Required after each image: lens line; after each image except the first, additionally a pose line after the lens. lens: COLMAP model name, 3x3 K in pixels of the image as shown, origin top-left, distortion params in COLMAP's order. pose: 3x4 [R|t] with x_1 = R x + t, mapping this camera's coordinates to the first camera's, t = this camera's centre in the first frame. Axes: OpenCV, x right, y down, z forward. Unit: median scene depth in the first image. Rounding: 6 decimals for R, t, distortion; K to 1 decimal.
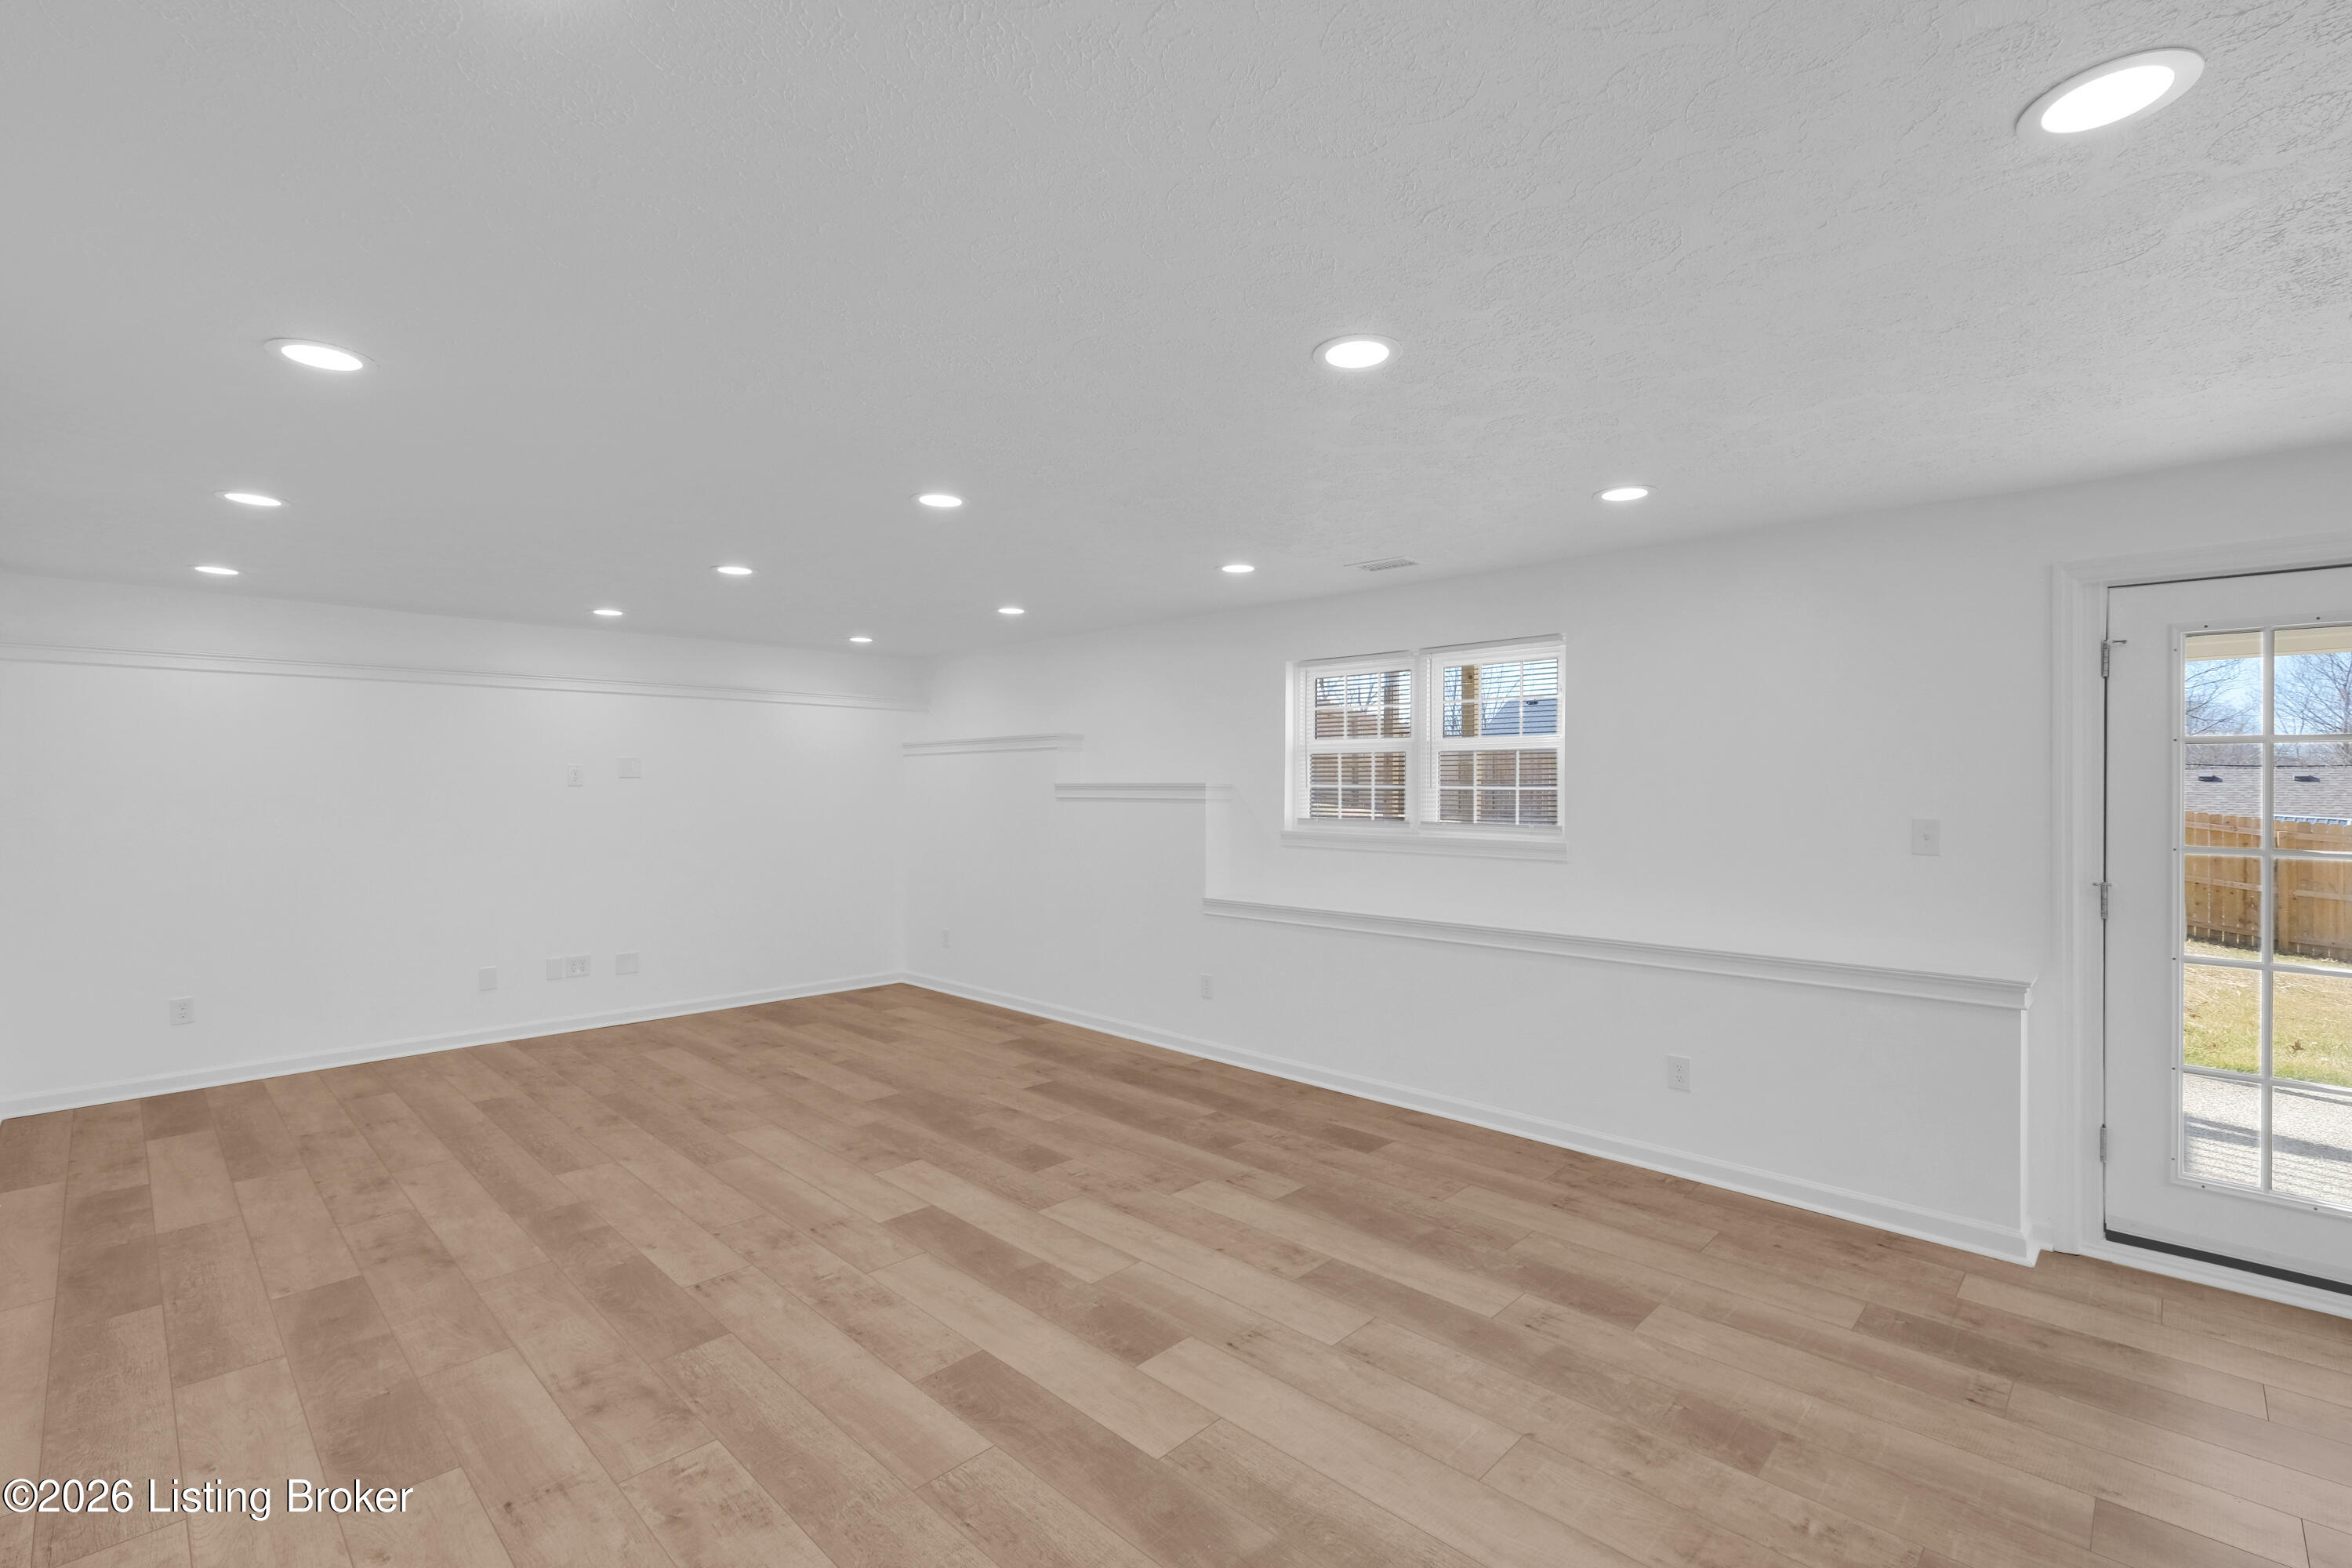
lens RADIAL K [[1033.9, 0, 1166.2], [0, 1033.9, 795.4], [0, 0, 1]] dist [-0.000590, 0.000595]
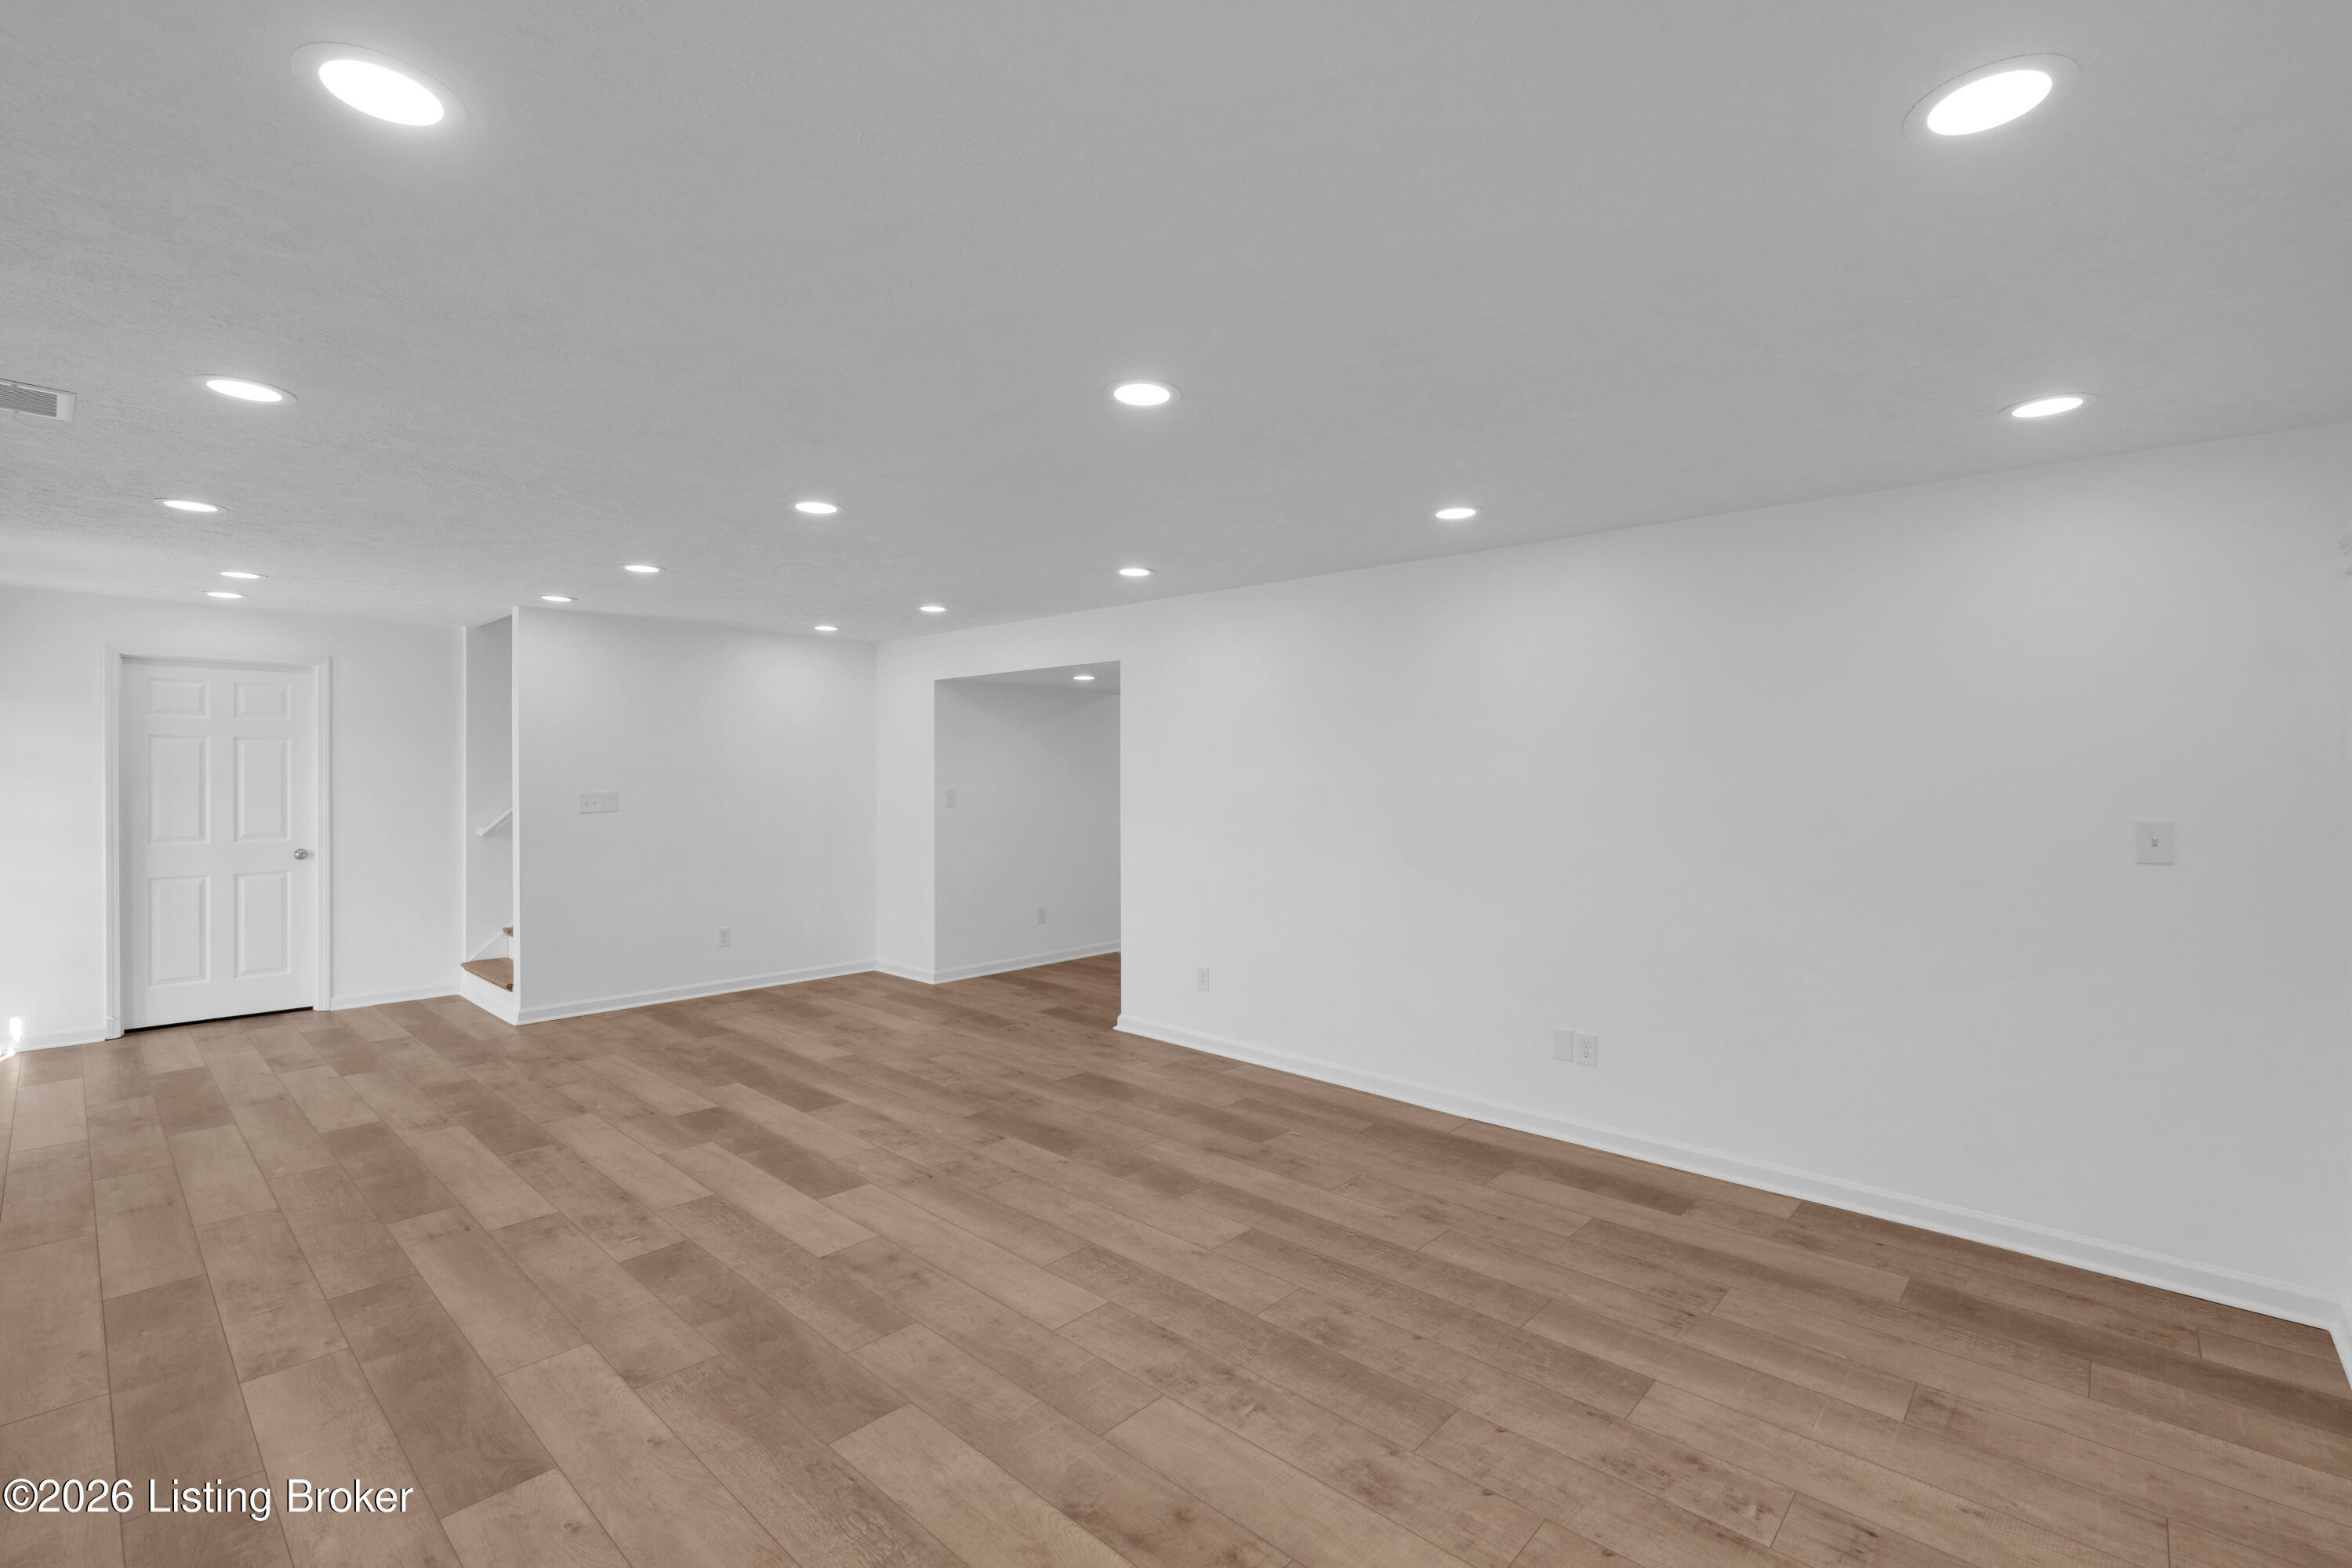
lens RADIAL K [[1033.9, 0, 1177.4], [0, 1033.9, 786.4], [0, 0, 1]] dist [-0.000590, 0.000595]
pose [[-0.999438, -0.003183, -0.033377, -0.520996], [-0.004007, 0.999688, 0.024642, -0.023752], [0.033288, 0.024762, -0.999139, 1.932620]]
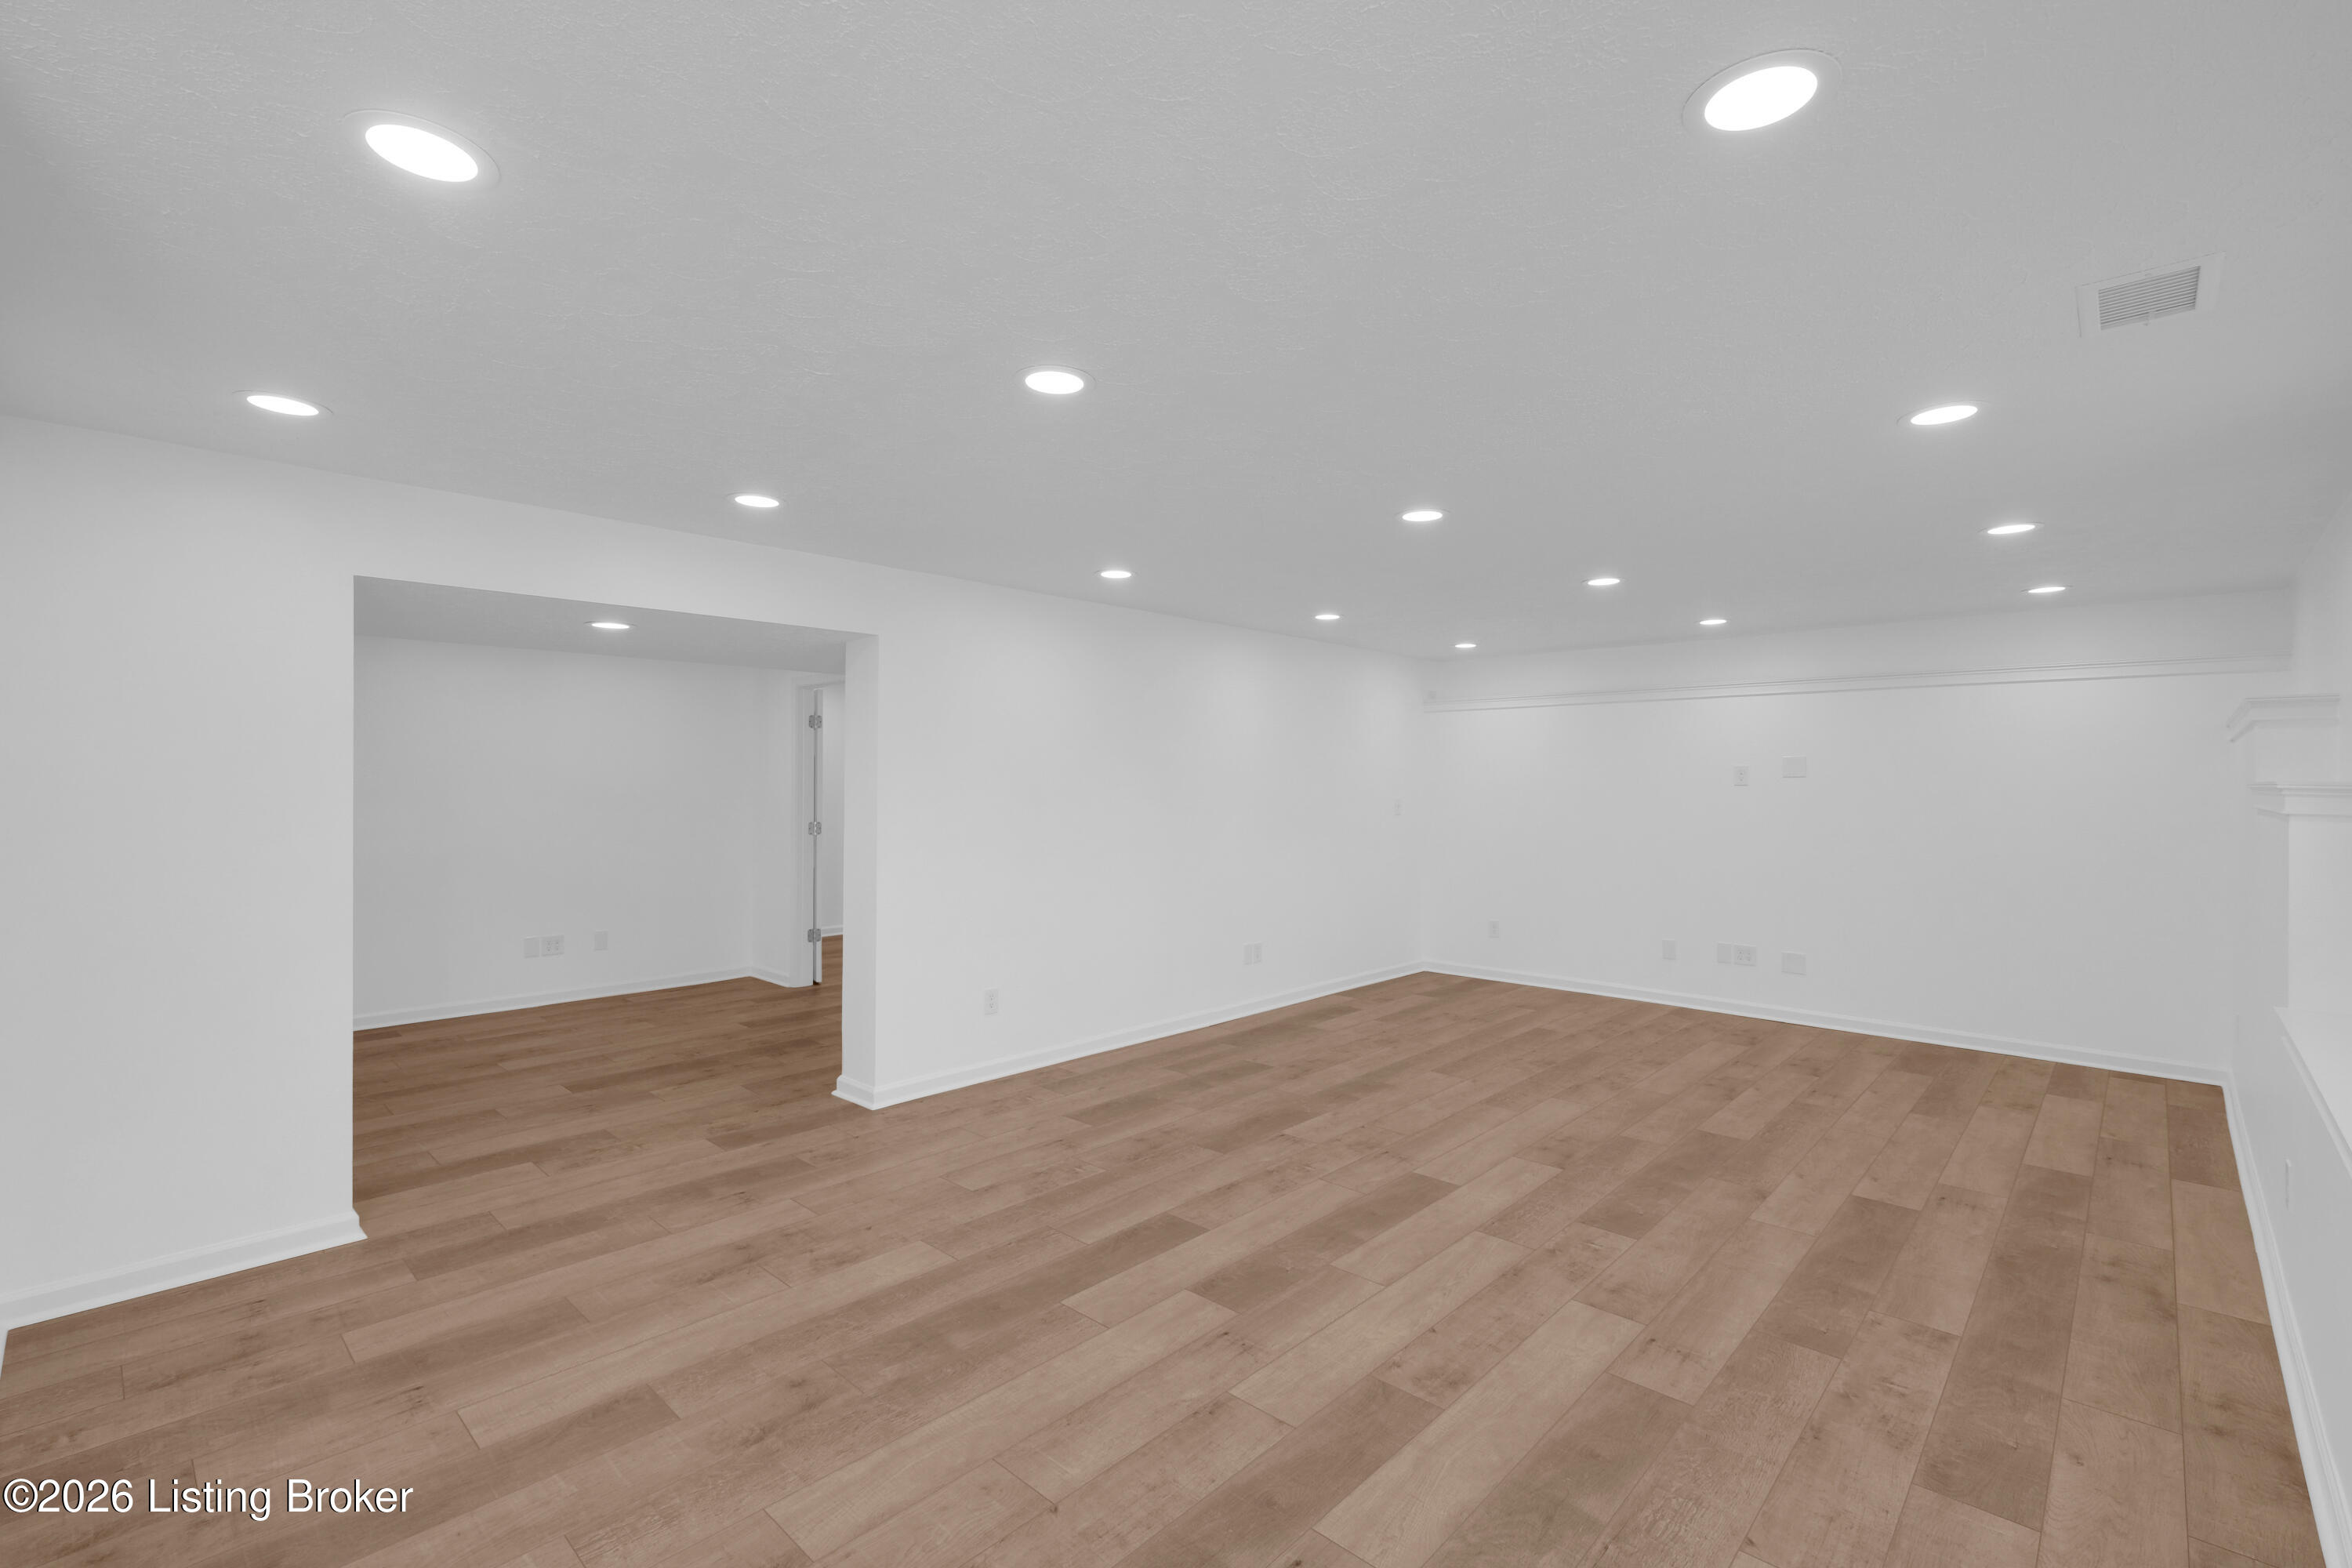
lens RADIAL K [[1033.9, 0, 1208.5], [0, 1033.9, 767.6], [0, 0, 1]] dist [-0.000590, 0.000595]
pose [[0.038637, -0.014213, -0.999152, 0.784876], [-0.014252, 0.999789, -0.014773, -0.005055], [0.999152, 0.014811, 0.038426, 0.680846]]
